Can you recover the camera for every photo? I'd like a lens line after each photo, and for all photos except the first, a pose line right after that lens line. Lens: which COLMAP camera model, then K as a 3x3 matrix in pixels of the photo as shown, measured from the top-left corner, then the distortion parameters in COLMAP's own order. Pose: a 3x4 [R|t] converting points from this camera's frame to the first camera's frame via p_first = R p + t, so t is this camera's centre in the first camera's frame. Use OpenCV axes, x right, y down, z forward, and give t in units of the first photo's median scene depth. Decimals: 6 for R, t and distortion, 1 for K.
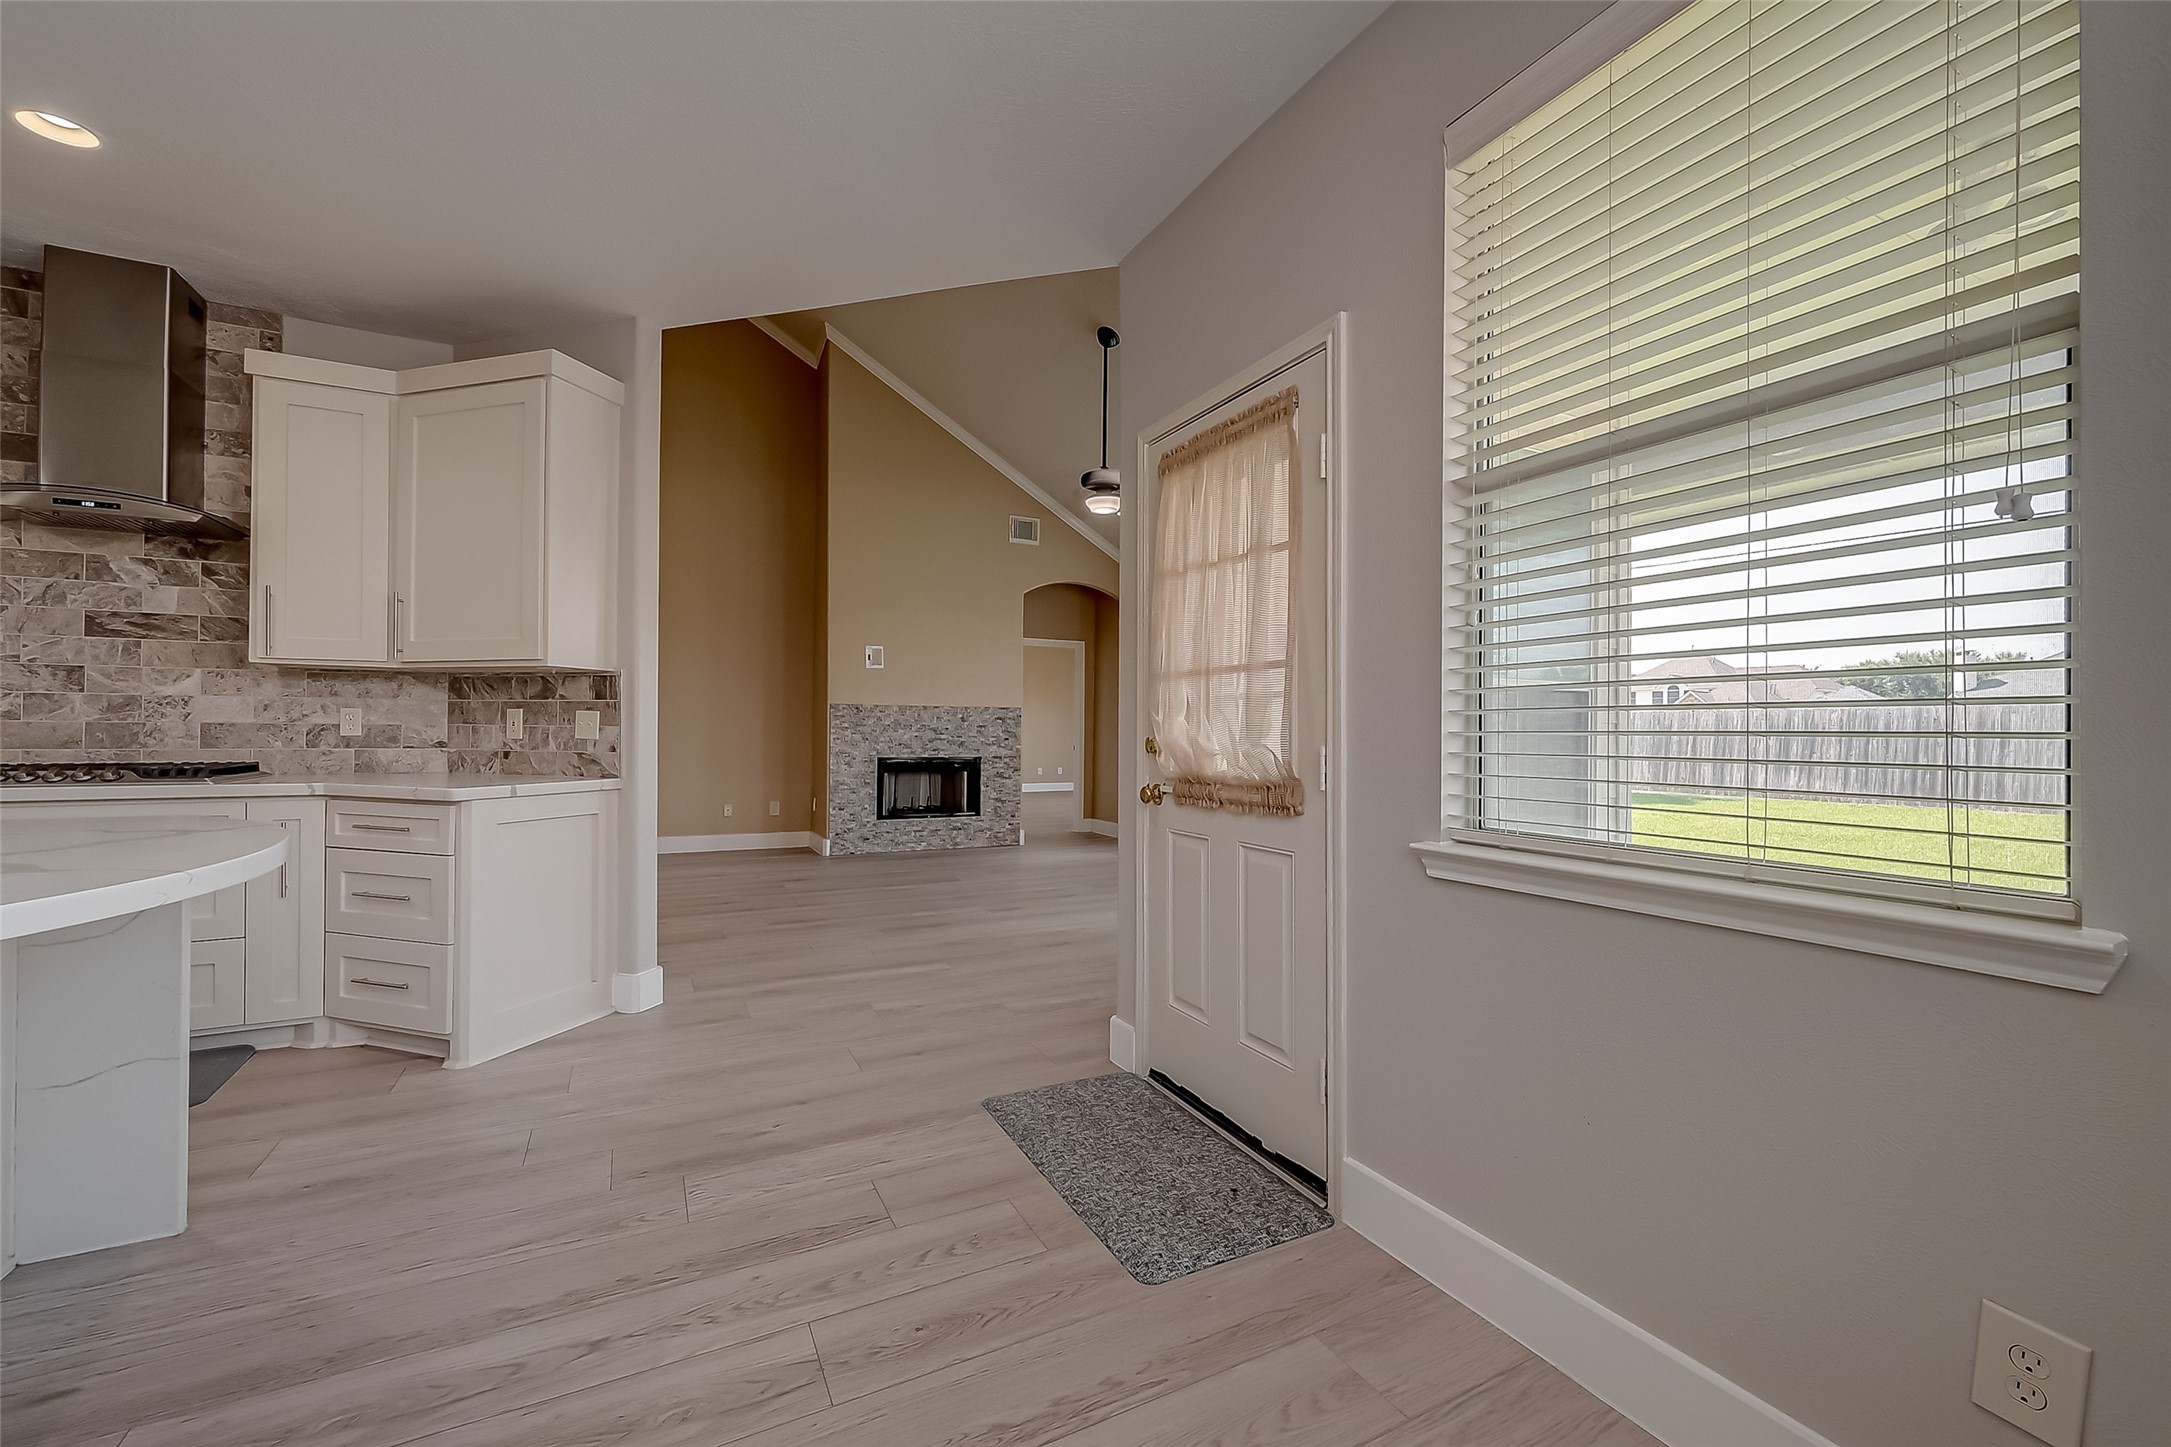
lens RADIAL K [[856.3, 0, 1088.2], [0, 856.3, 724.7], [0, 0, 1]] dist [0.000093, -0.000123]
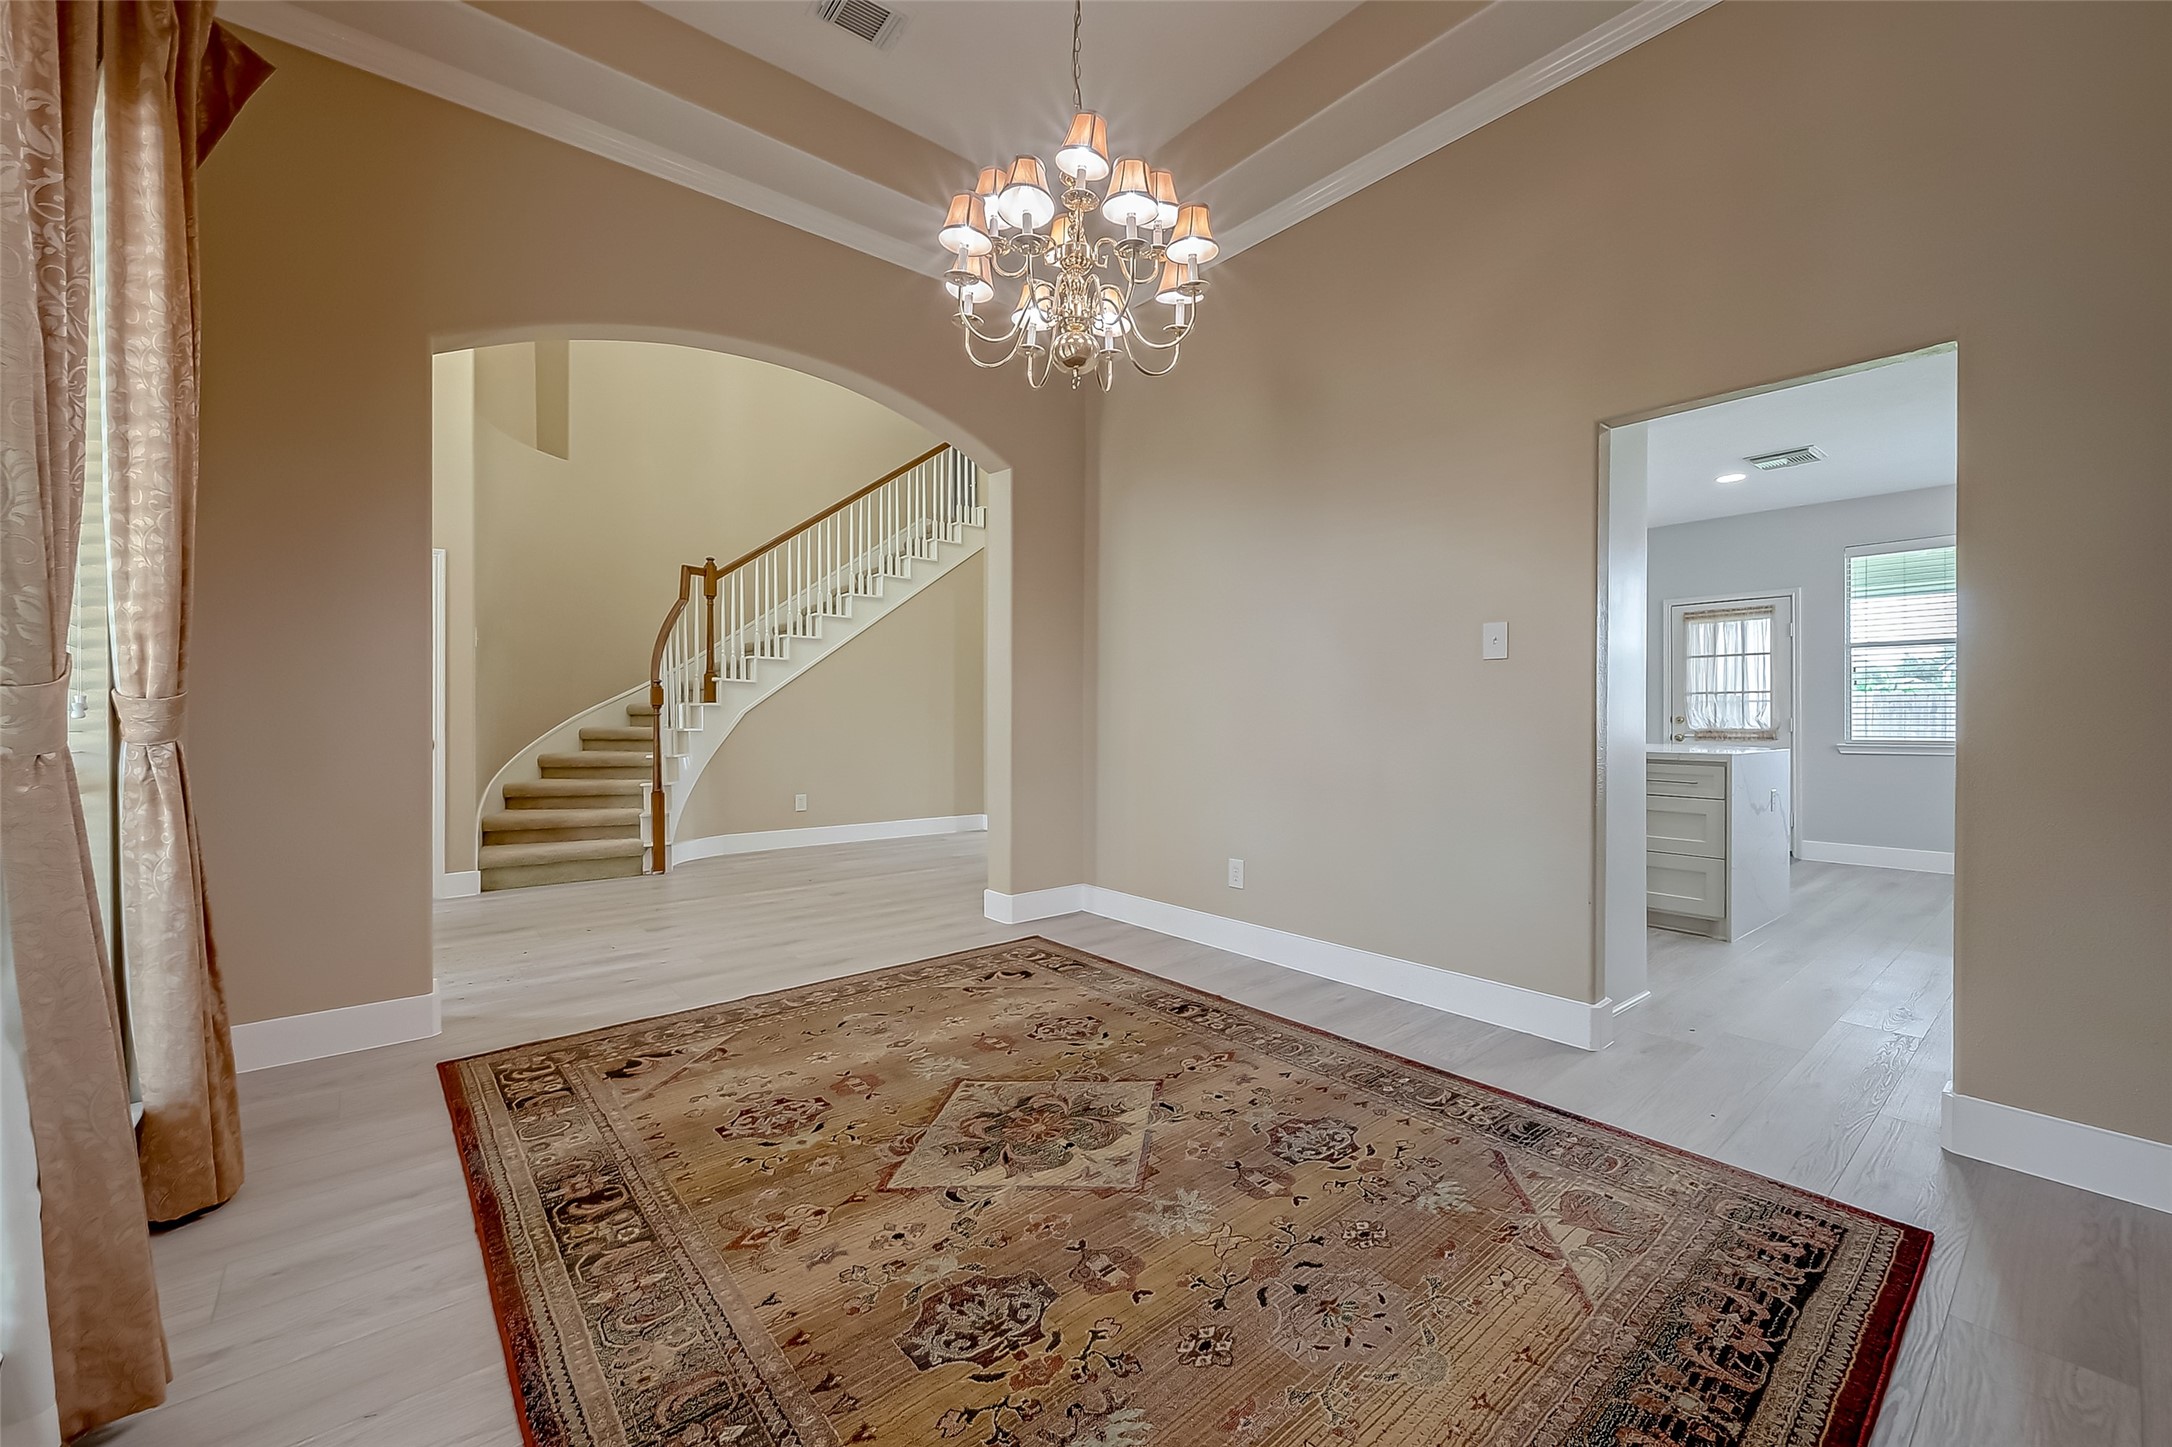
lens RADIAL K [[863.1, 0, 1092.5], [0, 863.1, 722.7], [0, 0, 1]] dist [0.000133, -0.000097]
pose [[0.976971, -0.008699, 0.213195, -1.765478], [0.006155, 0.999902, 0.012595, -0.008753], [-0.213283, -0.010993, 0.976929, -0.953742]]
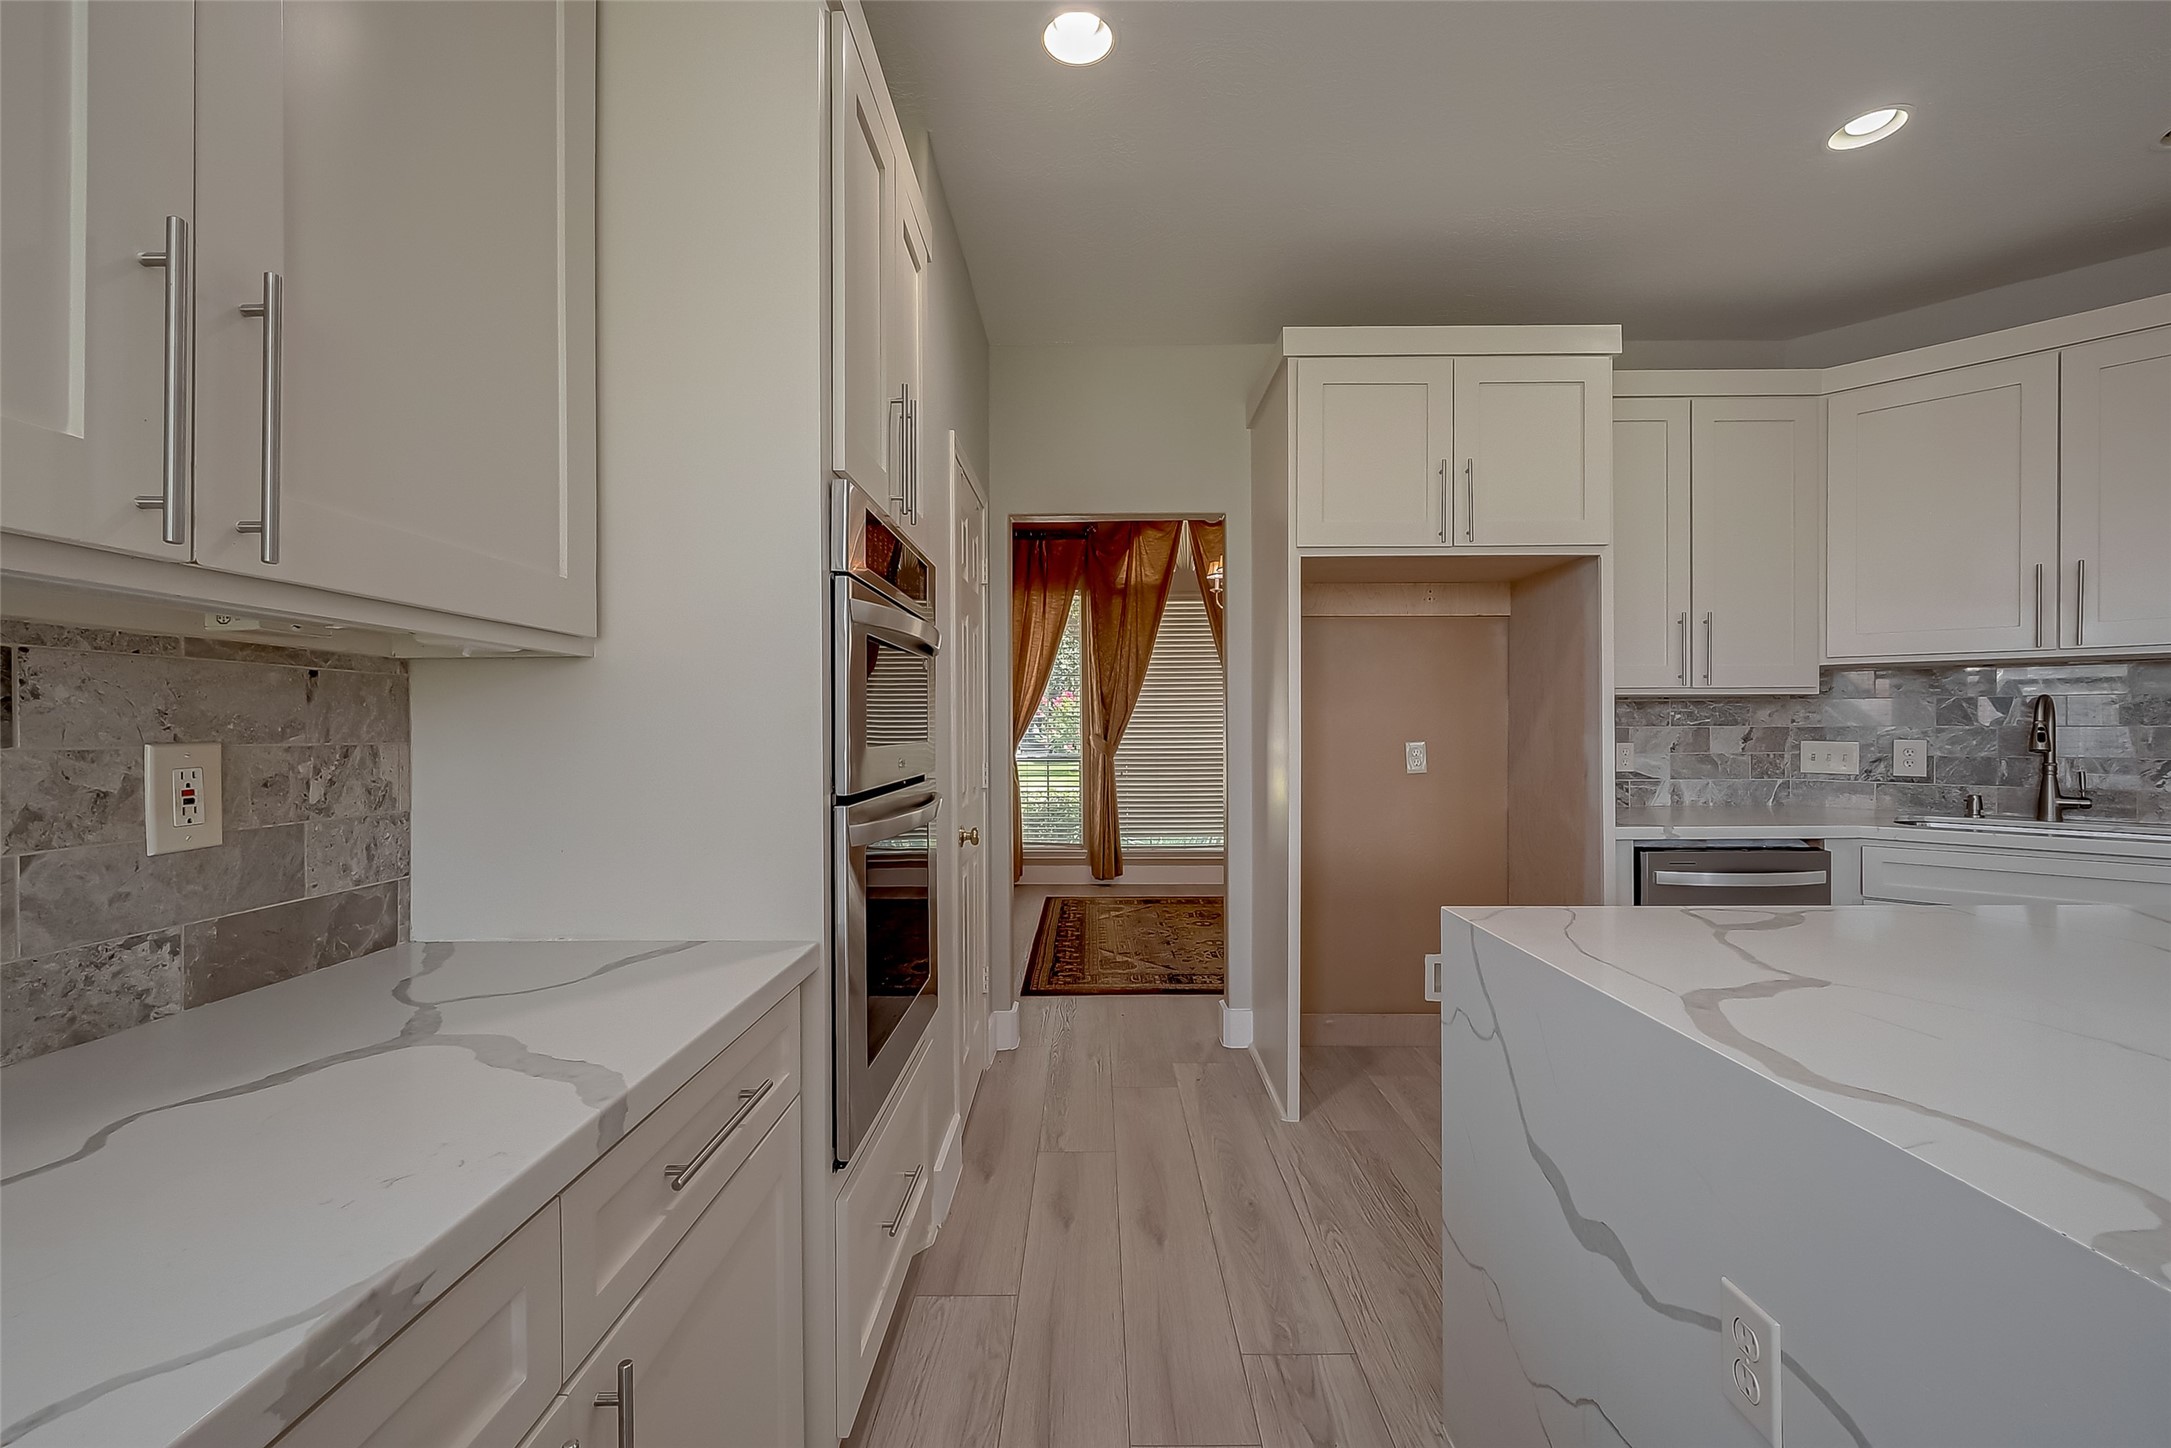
lens RADIAL K [[859.6, 0, 1082.0], [0, 859.6, 724.2], [0, 0, 1]] dist [0.000208, 0.000093]
pose [[-0.474370, -0.011165, -0.880255, -0.178851], [0.003153, 0.999892, -0.014381, -0.031568], [0.880320, -0.009598, -0.474283, 0.067925]]
